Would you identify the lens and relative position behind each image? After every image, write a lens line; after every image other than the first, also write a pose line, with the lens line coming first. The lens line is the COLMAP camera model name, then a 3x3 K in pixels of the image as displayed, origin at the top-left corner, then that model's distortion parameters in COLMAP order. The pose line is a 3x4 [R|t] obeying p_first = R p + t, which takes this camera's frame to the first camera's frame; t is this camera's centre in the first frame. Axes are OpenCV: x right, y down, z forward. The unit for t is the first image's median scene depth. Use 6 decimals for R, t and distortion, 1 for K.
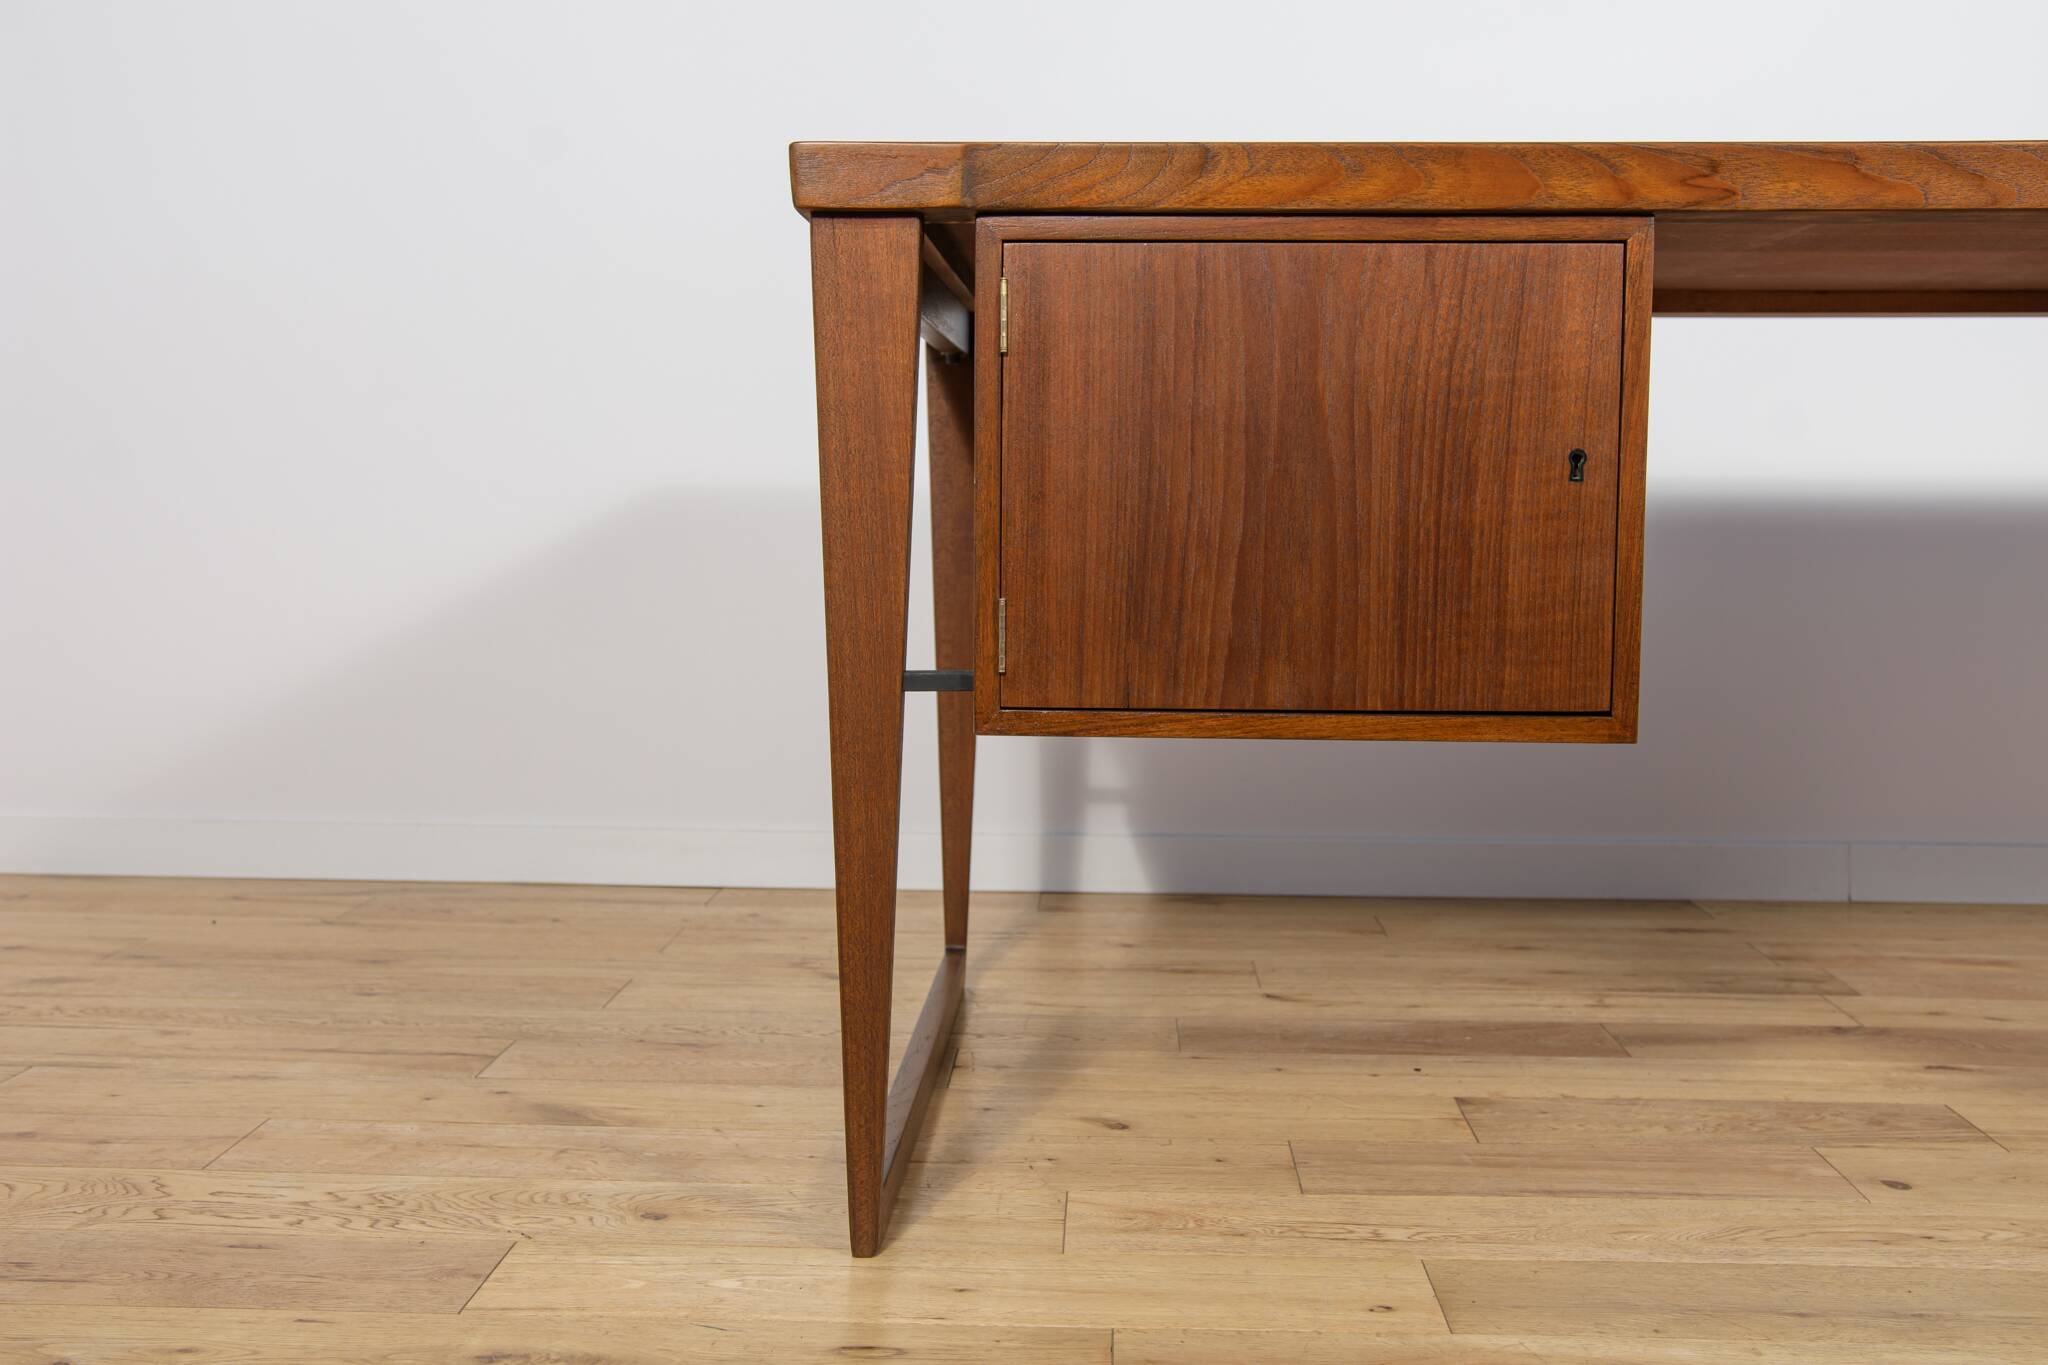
lens RADIAL K [[2191.7, 0, 1024.0], [0, 2191.7, 682.5], [0, 0, 1]] dist [-0.007596, 0.125317]
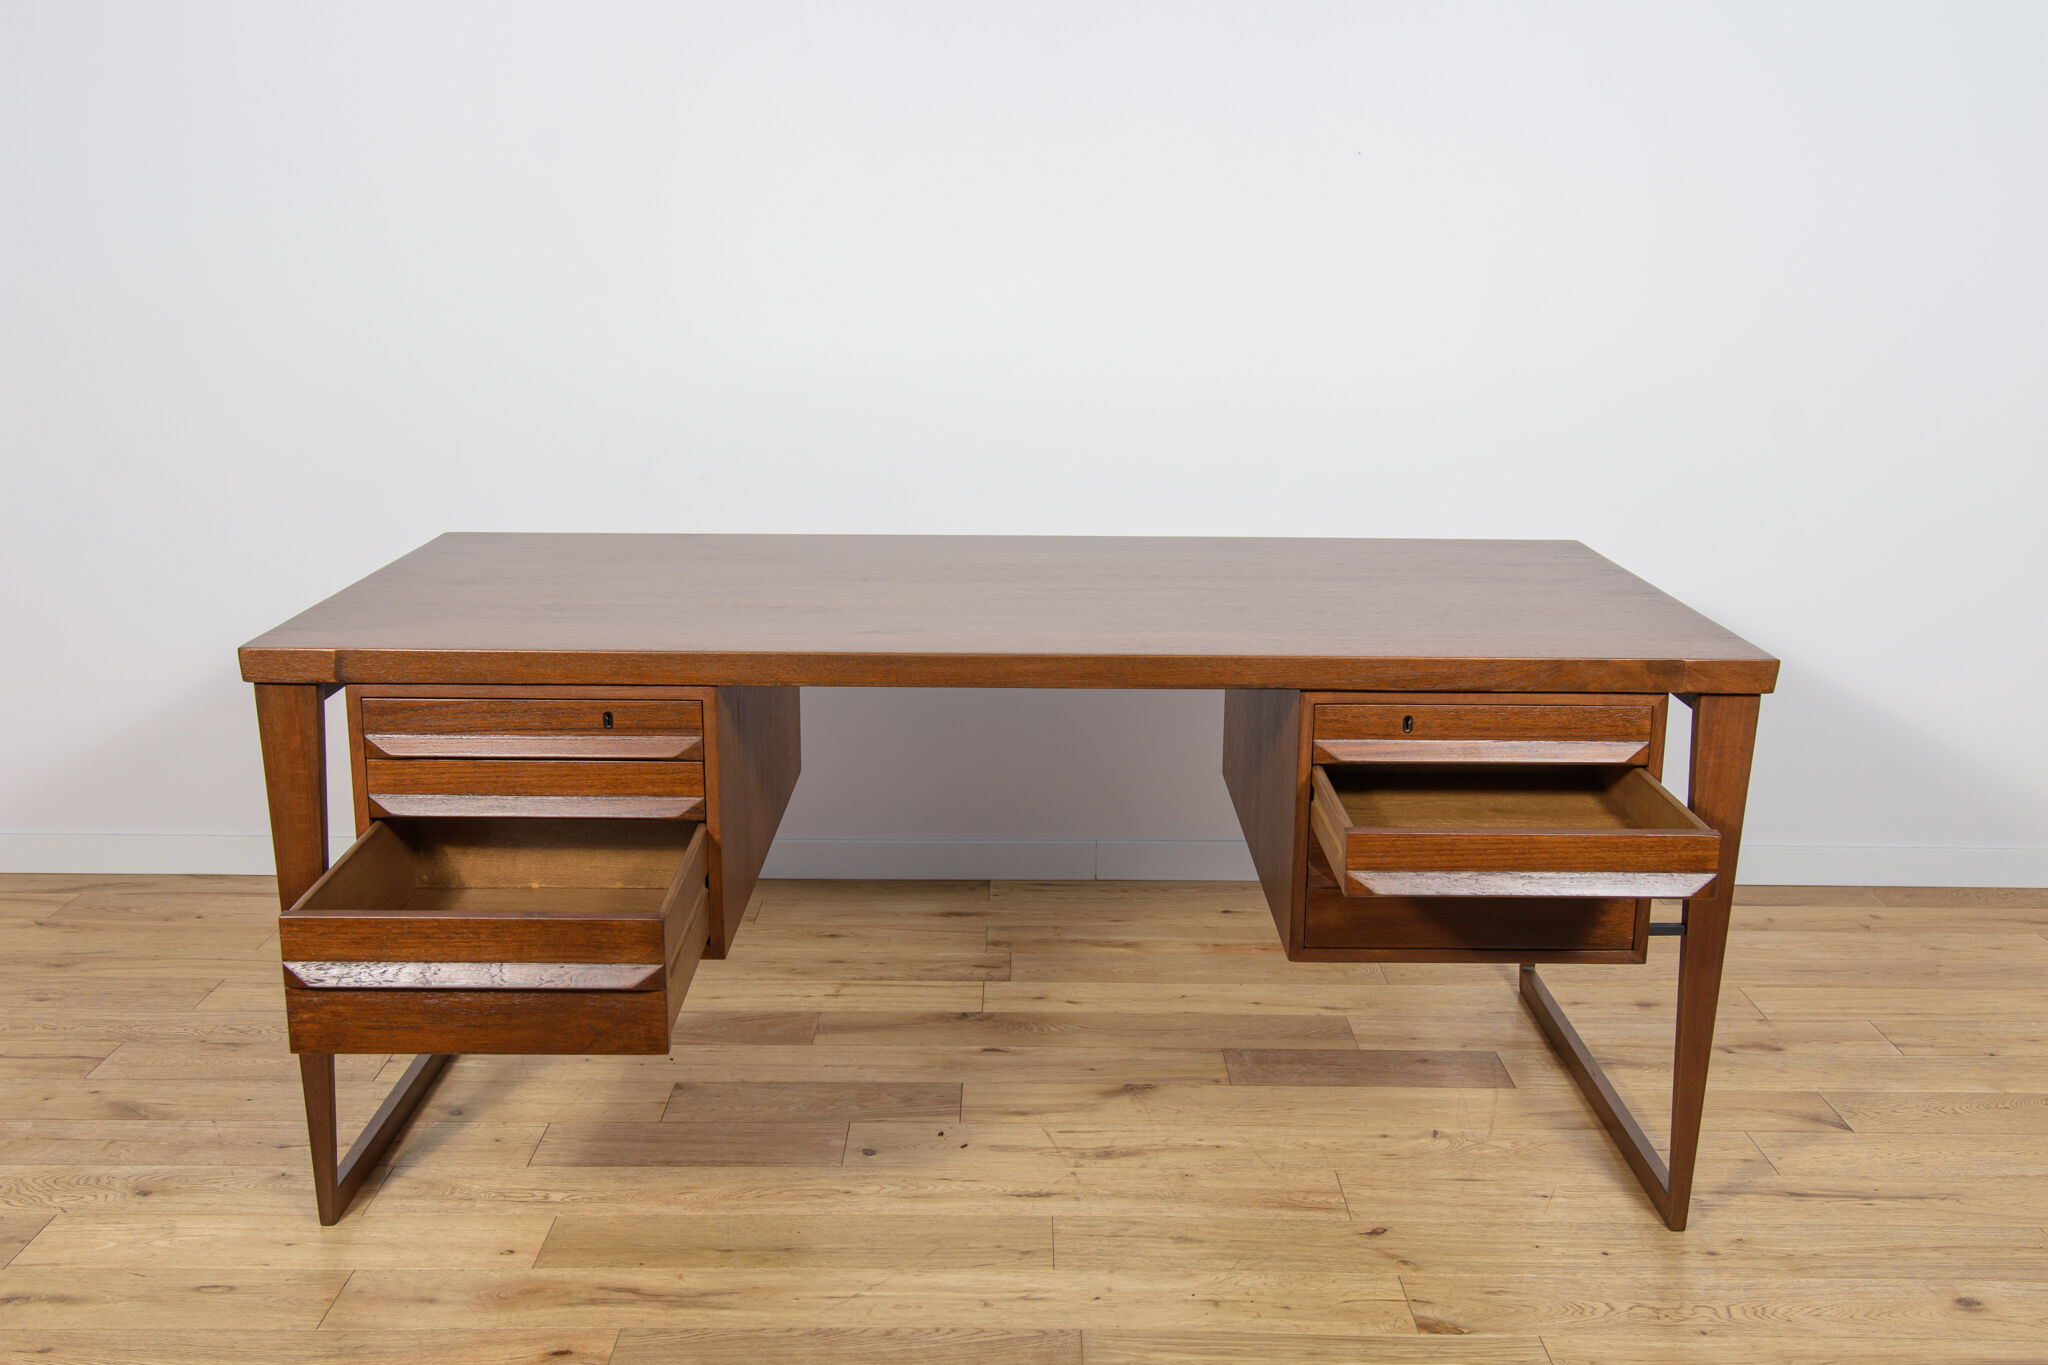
lens RADIAL K [[2061.1, 0, 1023.7], [0, 2061.1, 670.2], [0, 0, 1]] dist [-0.015666, 0.101904]
pose [[0.999218, -0.008329, 0.038642, 0.433986], [0.003171, 0.991289, 0.131667, -0.355596], [-0.039402, -0.131441, 0.990541, -0.571049]]
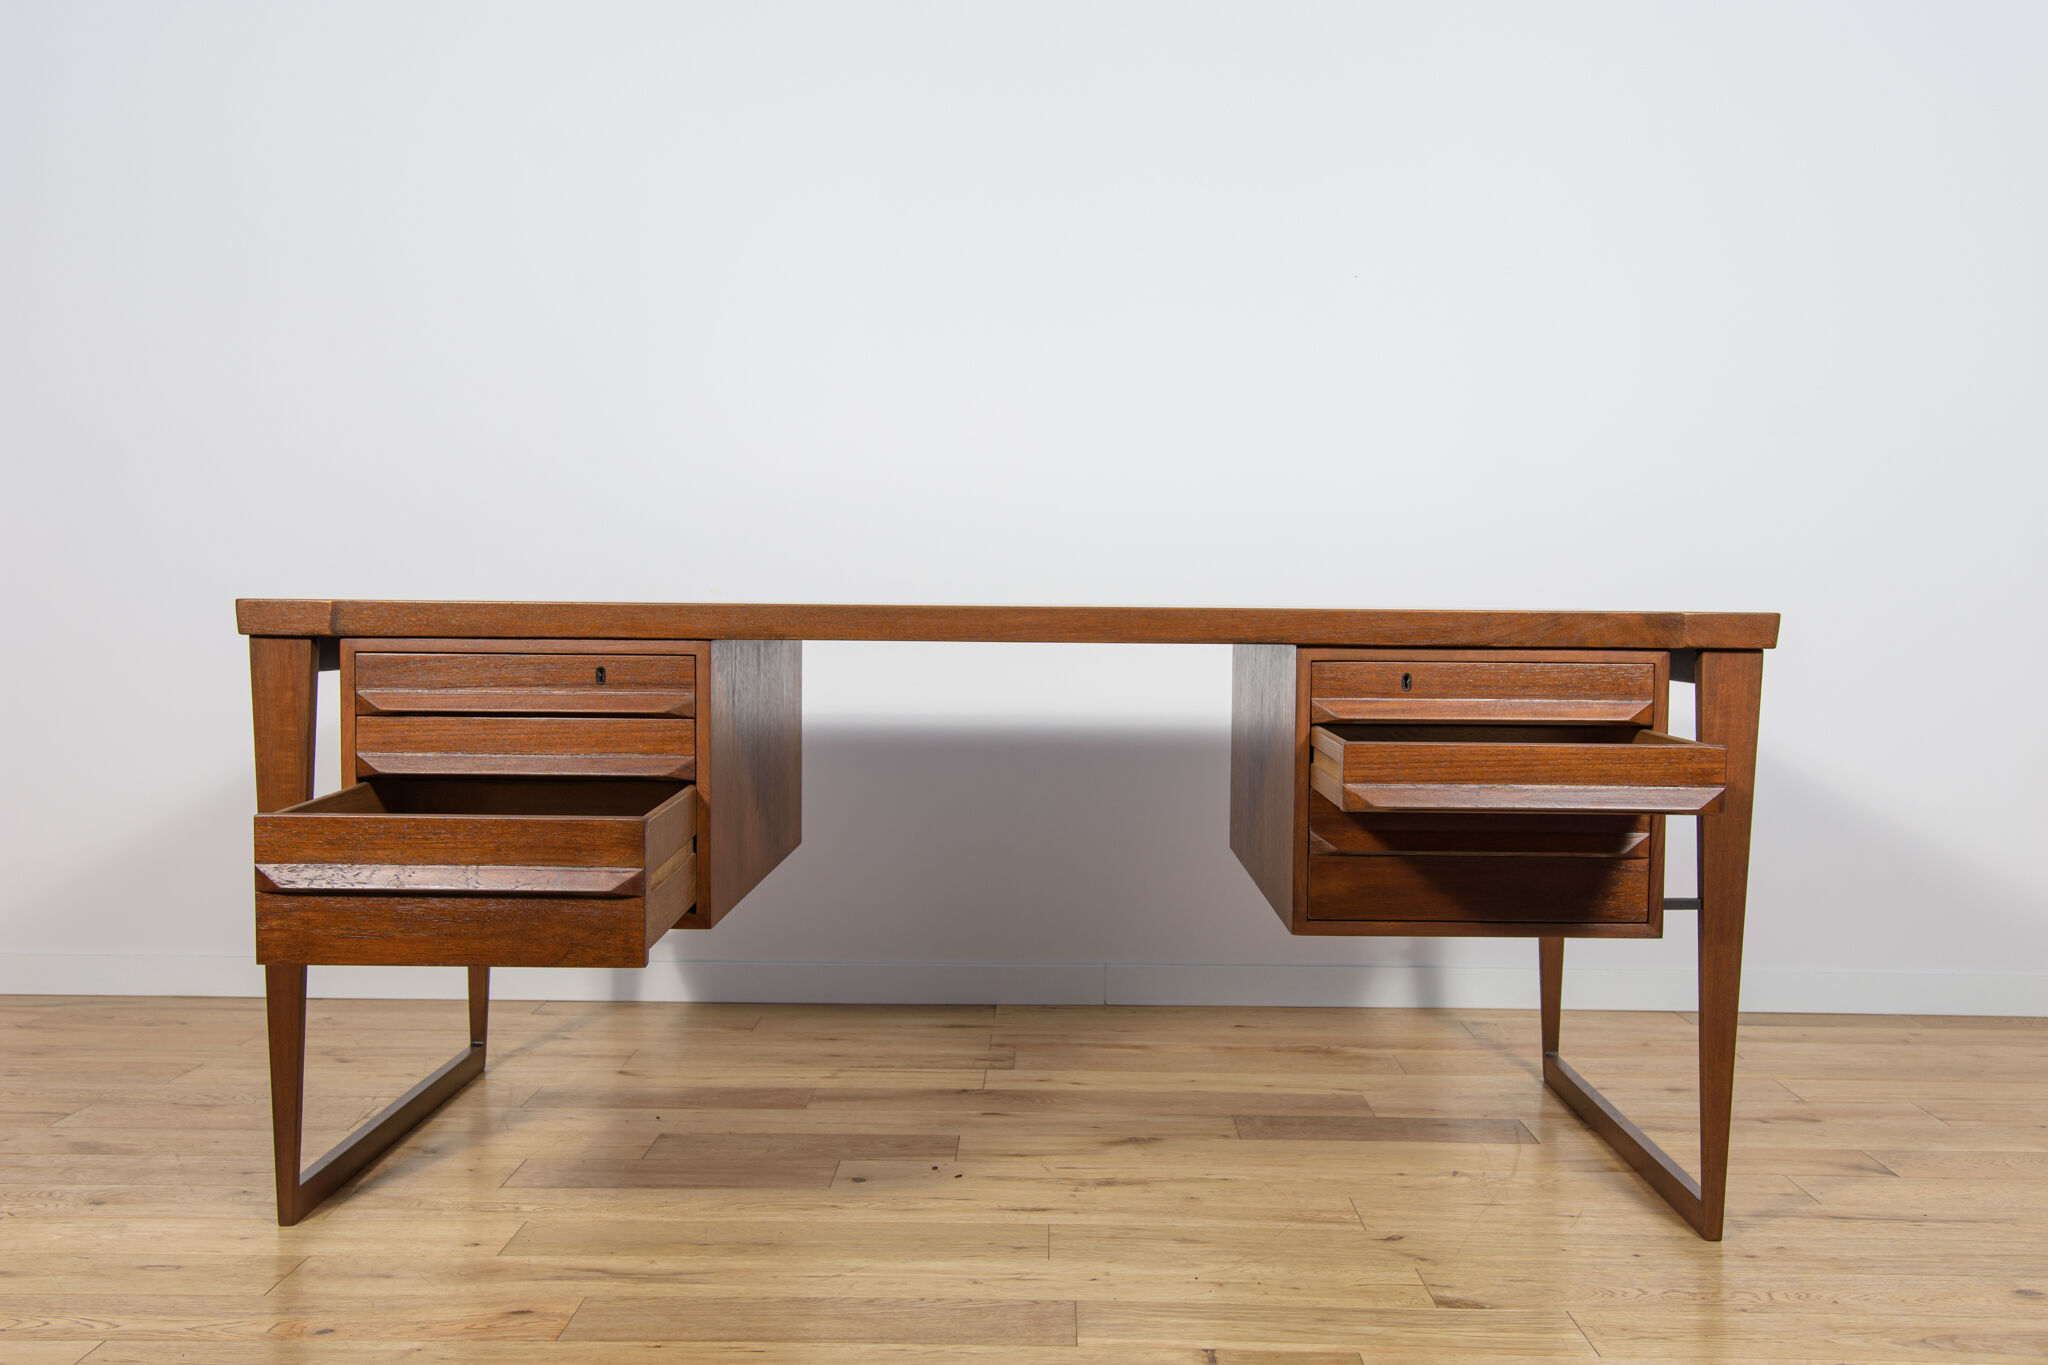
lens RADIAL K [[2061.1, 0, 1023.7], [0, 2061.1, 670.2], [0, 0, 1]] dist [-0.015666, 0.101904]
pose [[0.999682, -0.000158, 0.025212, 0.455959], [0.001553, 0.998466, -0.055340, -0.071534], [-0.025164, 0.055361, 0.998149, -0.575528]]
